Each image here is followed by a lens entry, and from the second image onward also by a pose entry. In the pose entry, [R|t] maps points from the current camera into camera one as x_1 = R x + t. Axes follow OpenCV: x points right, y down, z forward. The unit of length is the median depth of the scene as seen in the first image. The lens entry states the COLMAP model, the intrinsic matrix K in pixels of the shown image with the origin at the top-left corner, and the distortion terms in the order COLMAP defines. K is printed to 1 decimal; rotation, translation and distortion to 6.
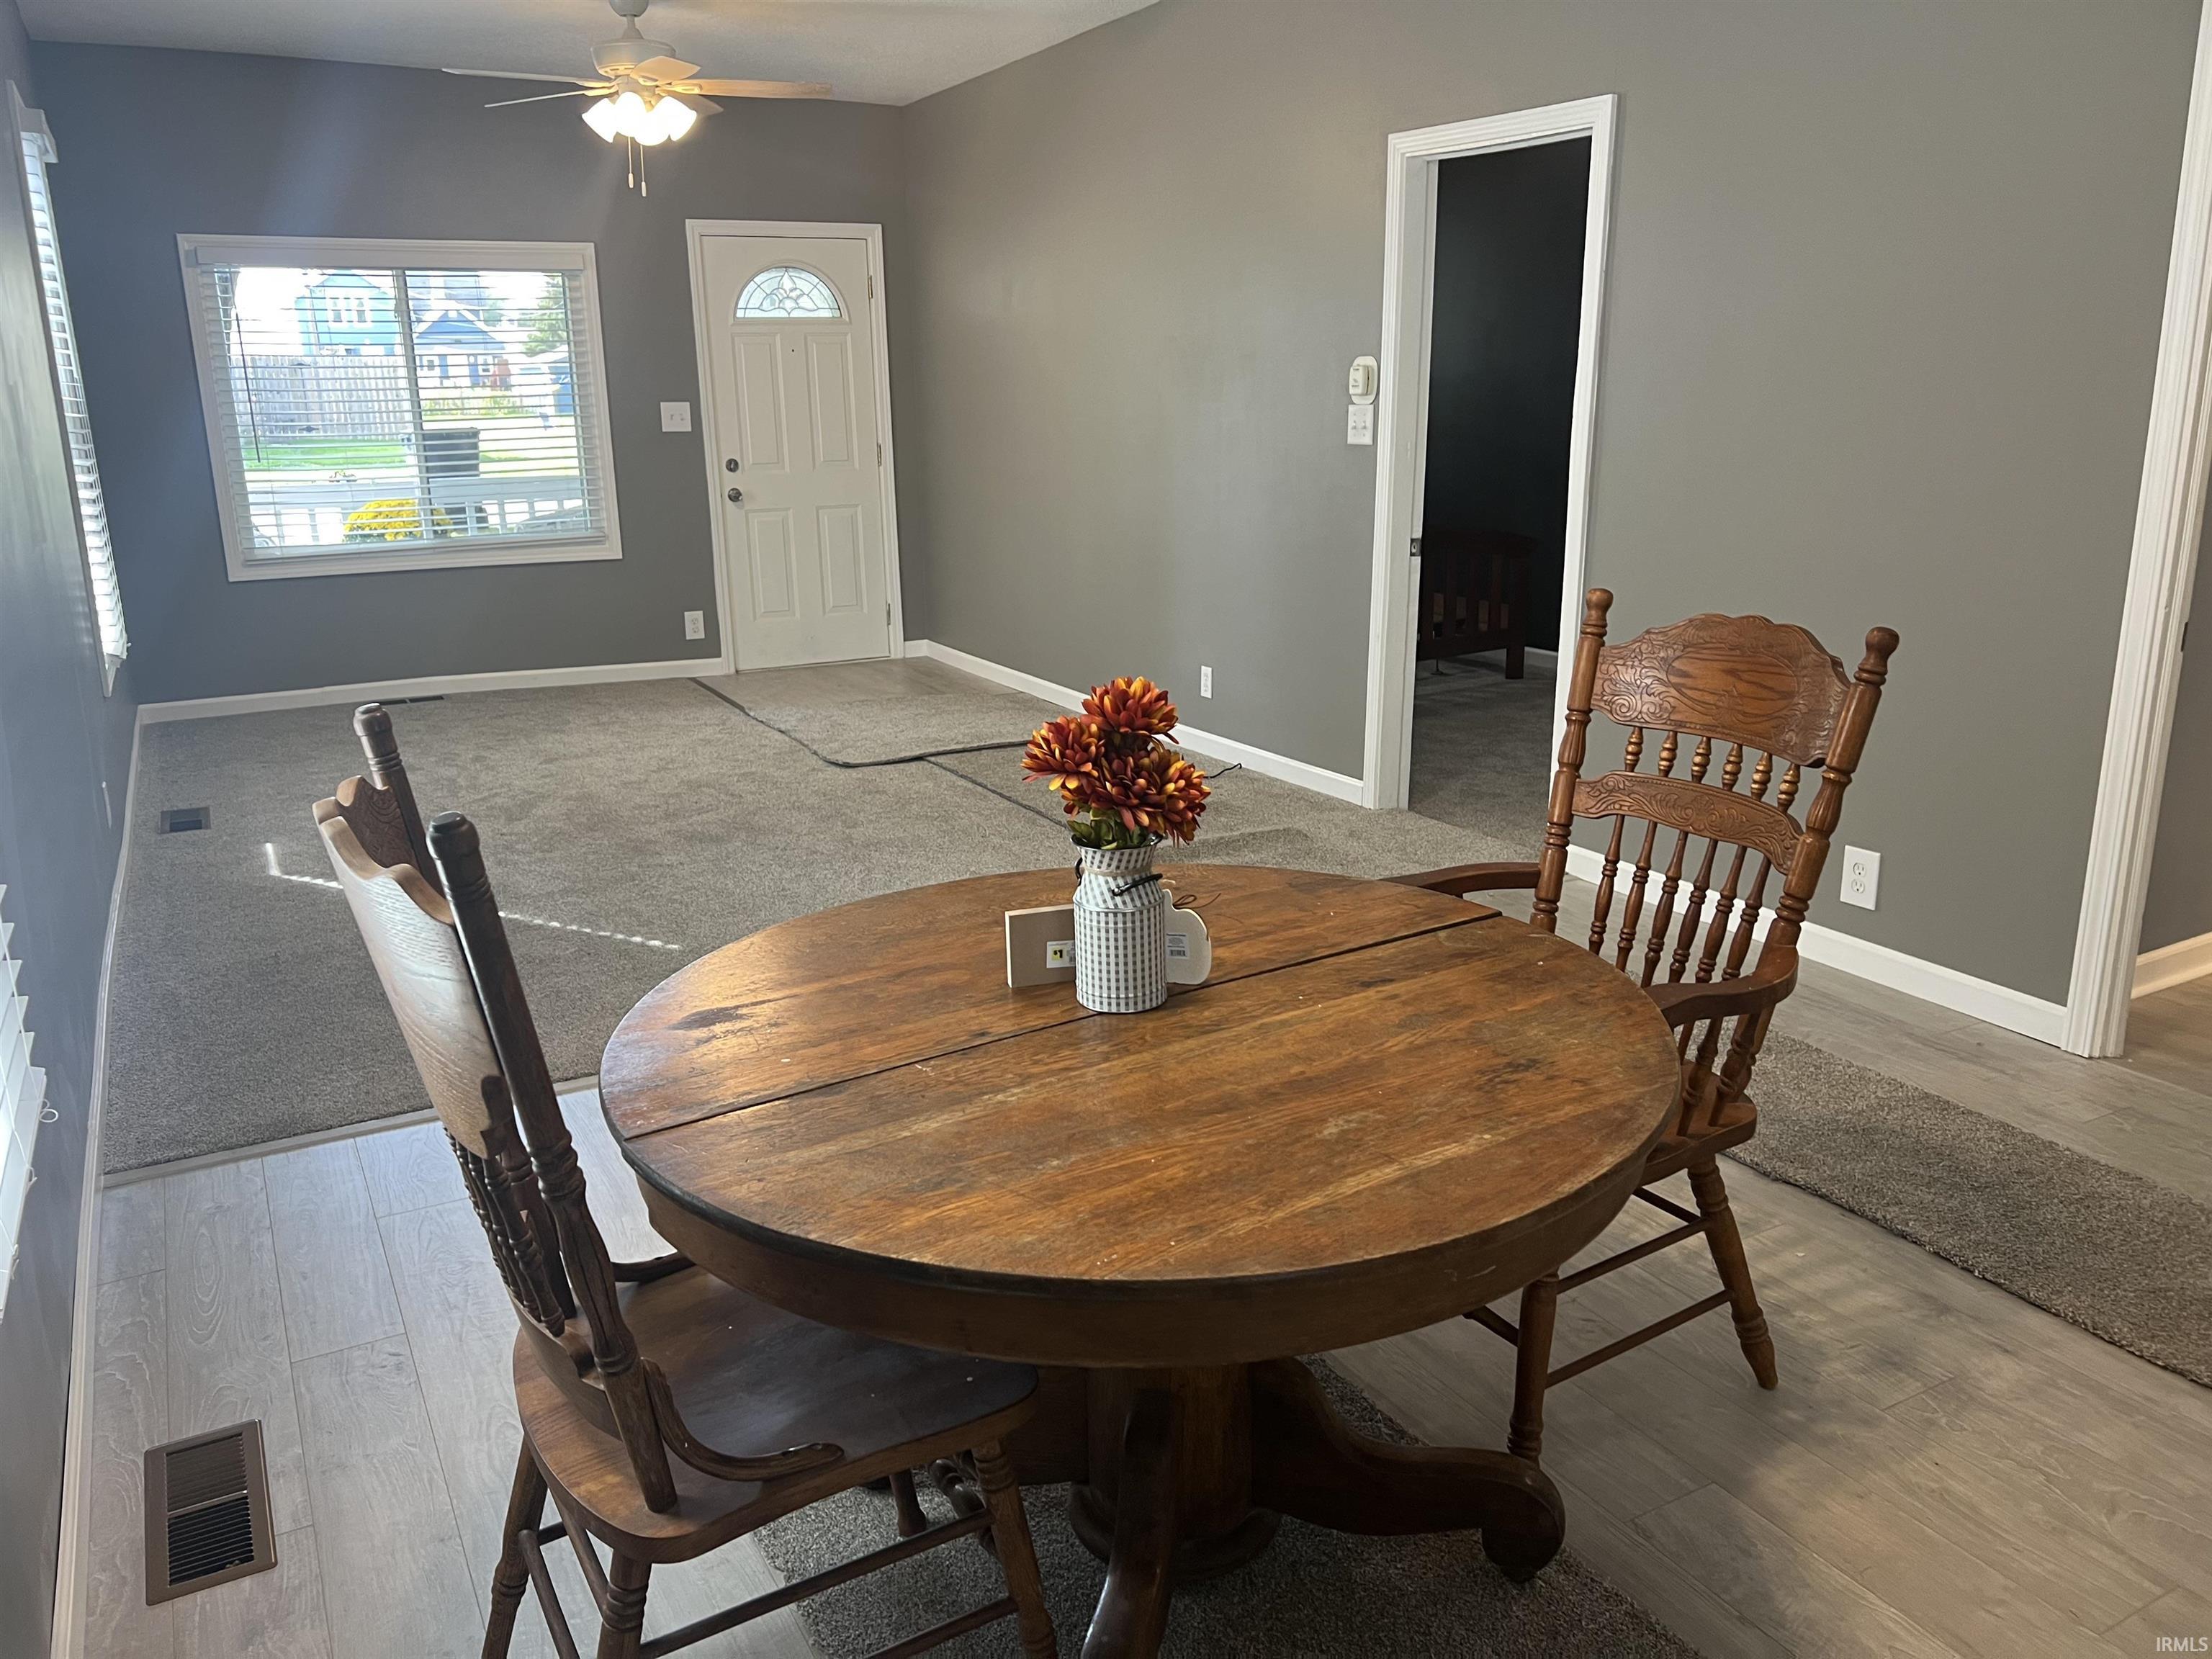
lens RADIAL K [[1658.5, 0, 1098.5], [0, 1658.5, 817.3], [0, 0, 1]] dist [0.070082, -0.084680]
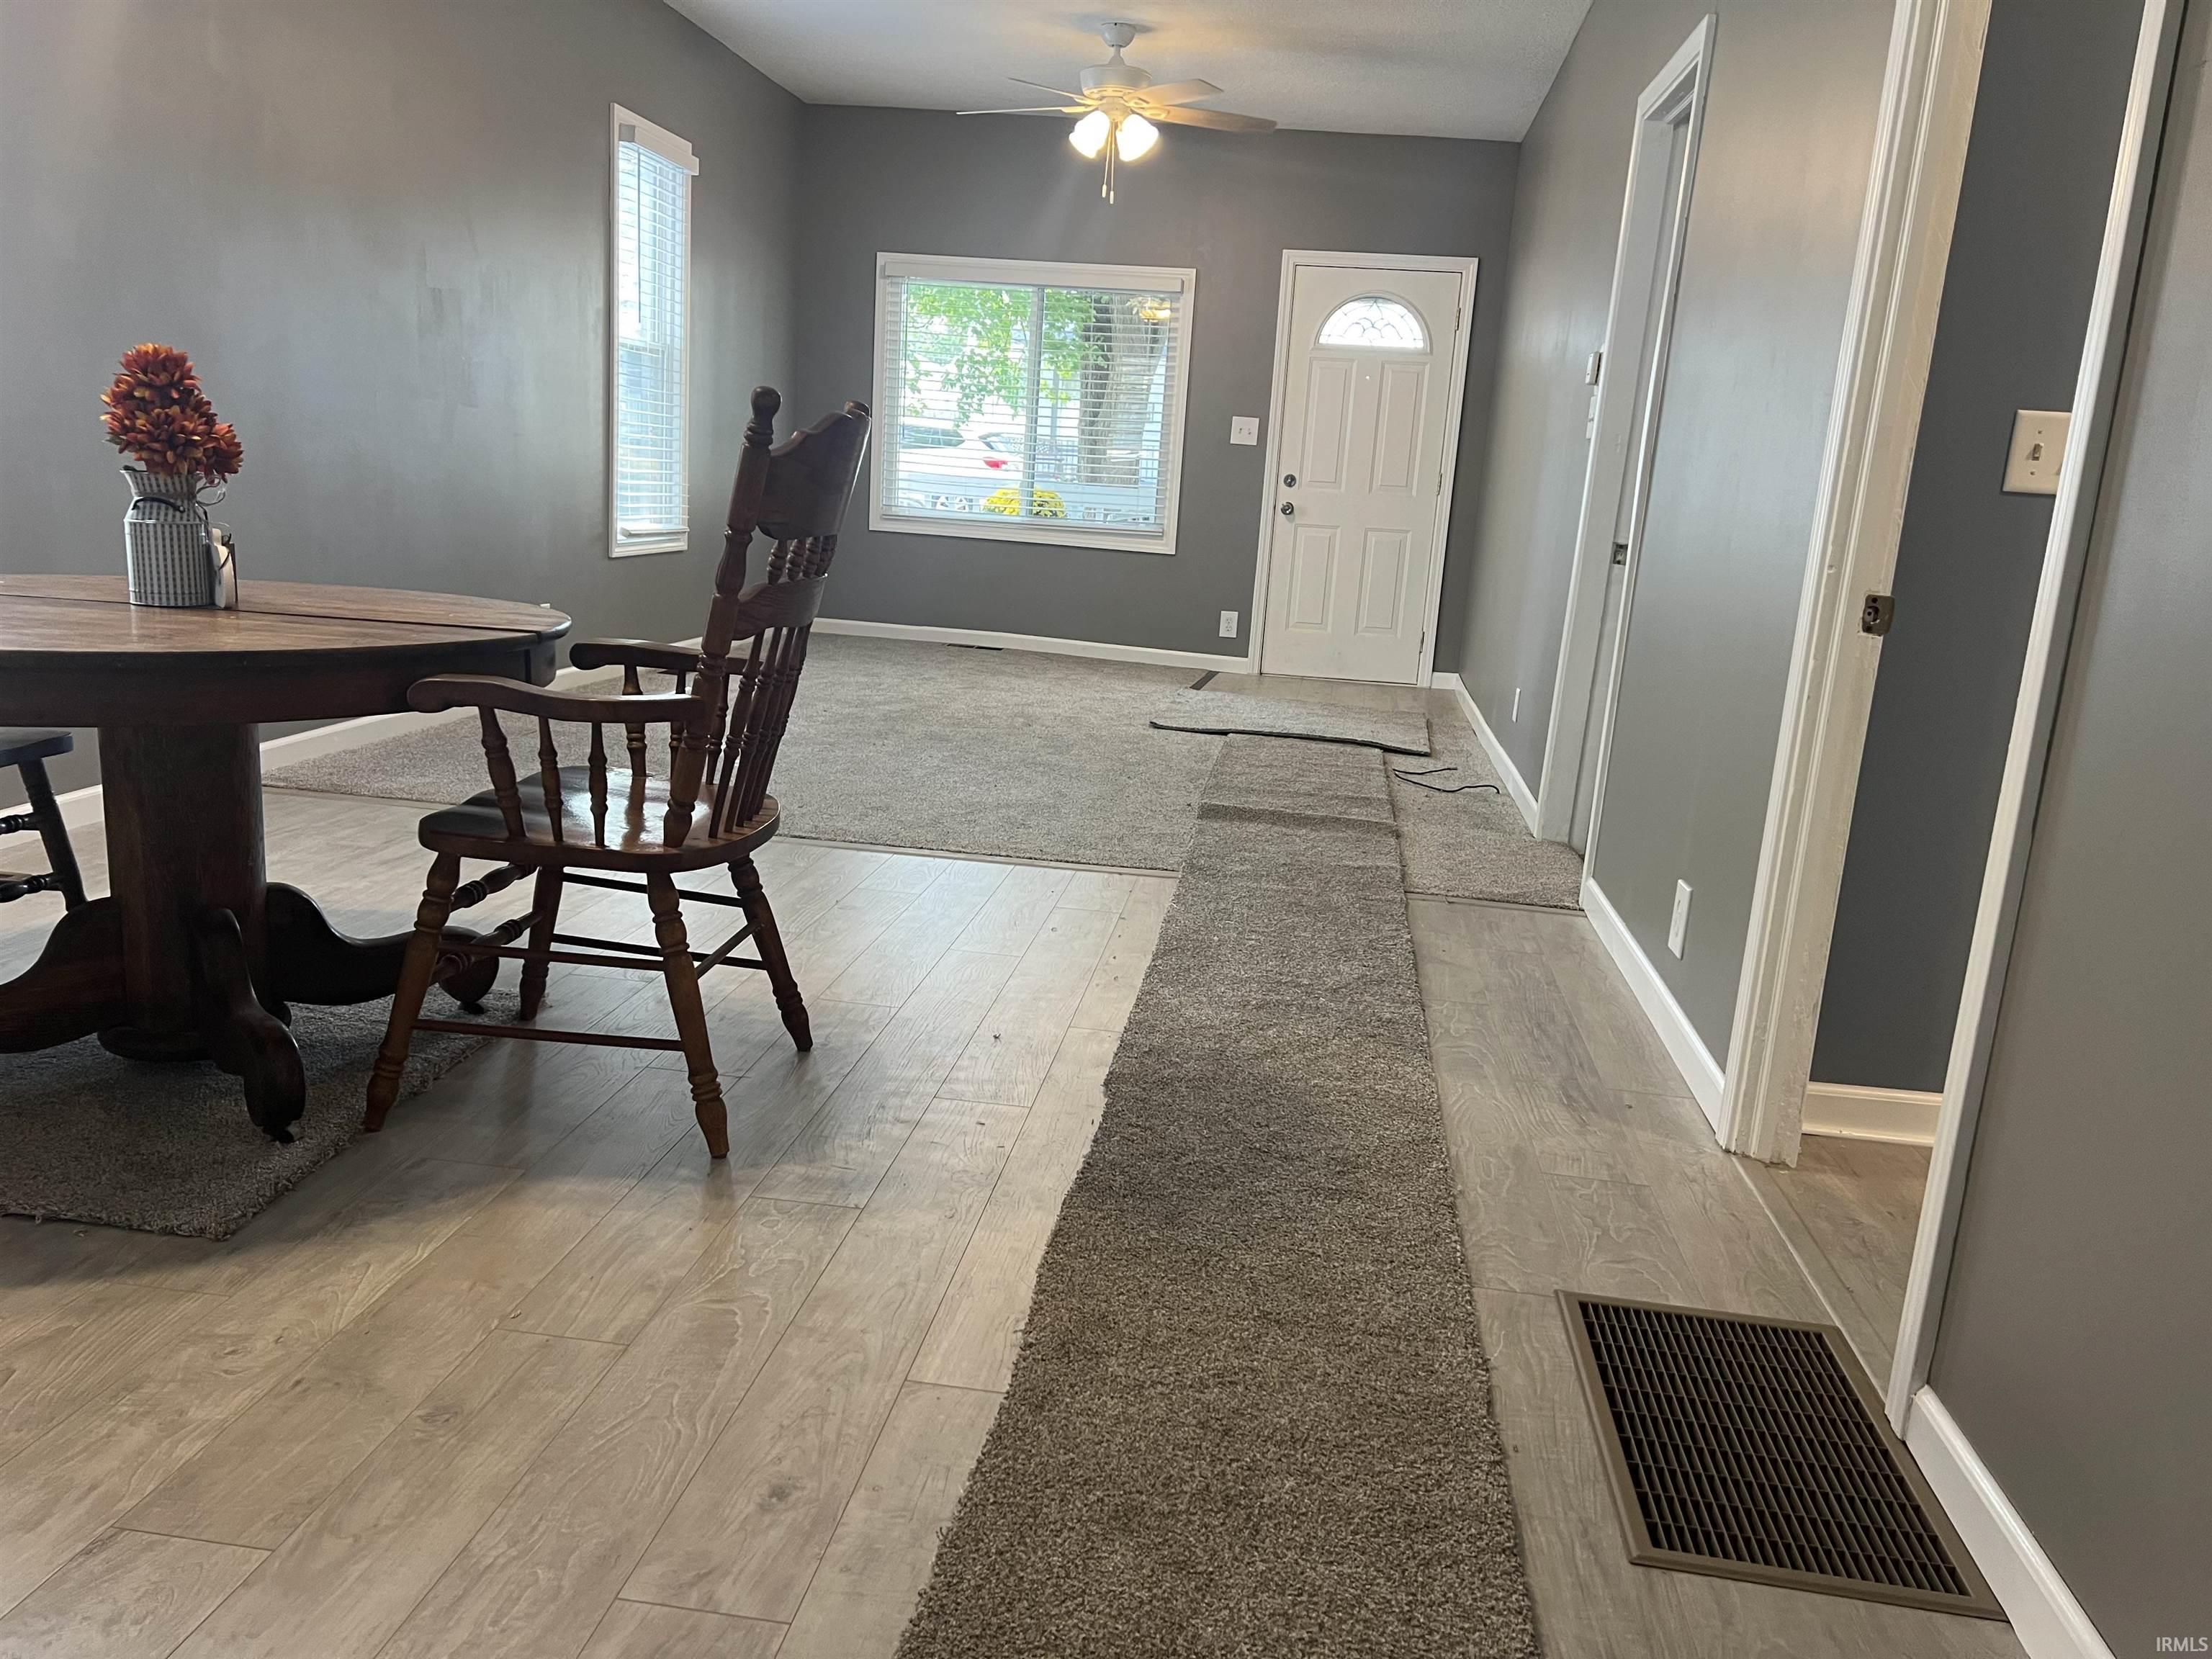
lens RADIAL K [[1658.5, 0, 1102.9], [0, 1658.5, 845.0], [0, 0, 1]] dist [0.070082, -0.084680]
pose [[0.812186, 0.199044, -0.548393, 0.316464], [-0.225745, 0.973997, 0.019185, 0.022857], [0.537952, 0.108215, 0.836001, 0.070772]]
